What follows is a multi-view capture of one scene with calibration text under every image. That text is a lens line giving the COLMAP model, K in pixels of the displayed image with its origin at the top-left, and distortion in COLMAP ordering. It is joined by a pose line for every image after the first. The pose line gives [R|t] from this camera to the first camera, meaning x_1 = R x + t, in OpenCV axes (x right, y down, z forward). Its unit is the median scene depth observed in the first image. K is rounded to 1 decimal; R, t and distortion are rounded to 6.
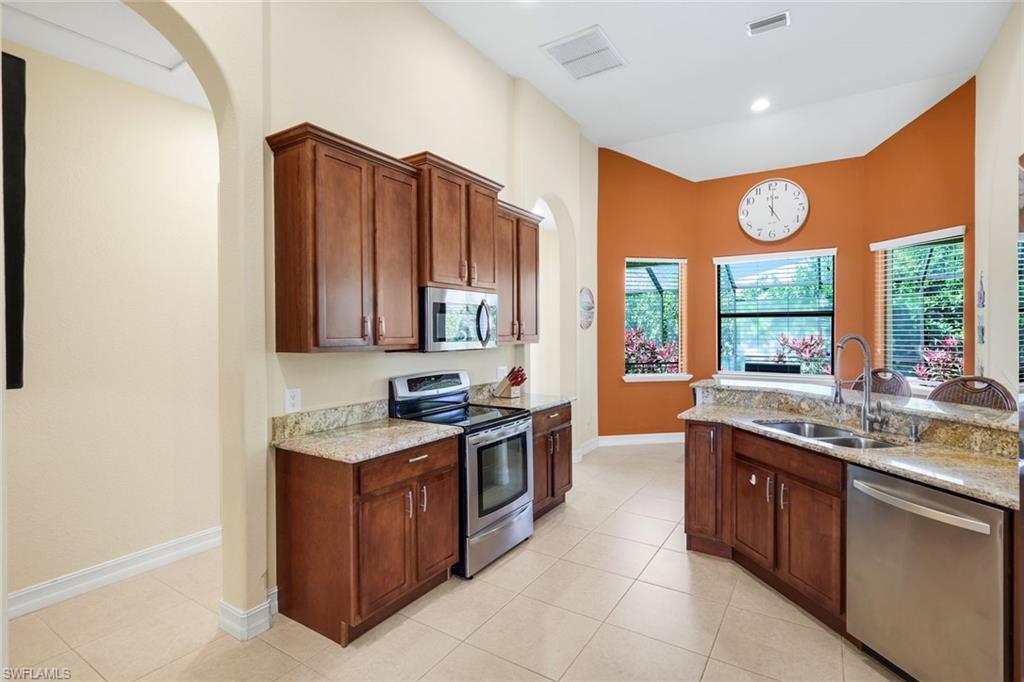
lens RADIAL K [[490.2, 0, 512.0], [0, 490.2, 334.8], [0, 0, 1]] dist [0.001886, 0.000410]
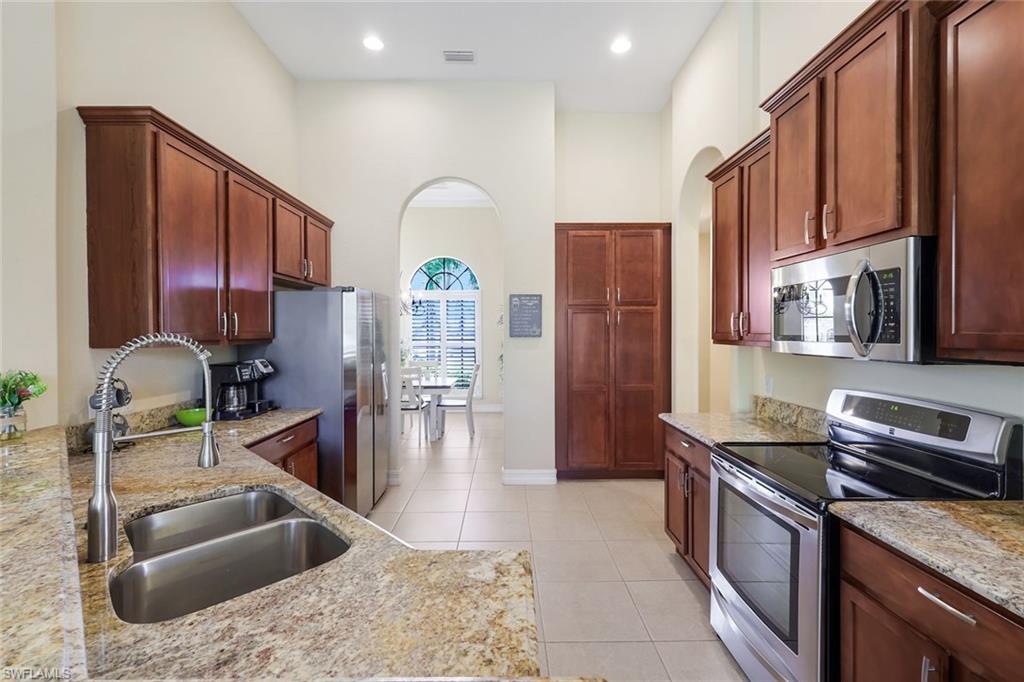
lens RADIAL K [[453.5, 0, 510.3], [0, 453.5, 336.2], [0, 0, 1]] dist [0.003833, 0.000285]
pose [[-0.837029, 0.011124, -0.547045, 0.540922], [0.002142, 0.999852, 0.017054, -0.003881], [0.547154, 0.013103, -0.836930, 1.290739]]
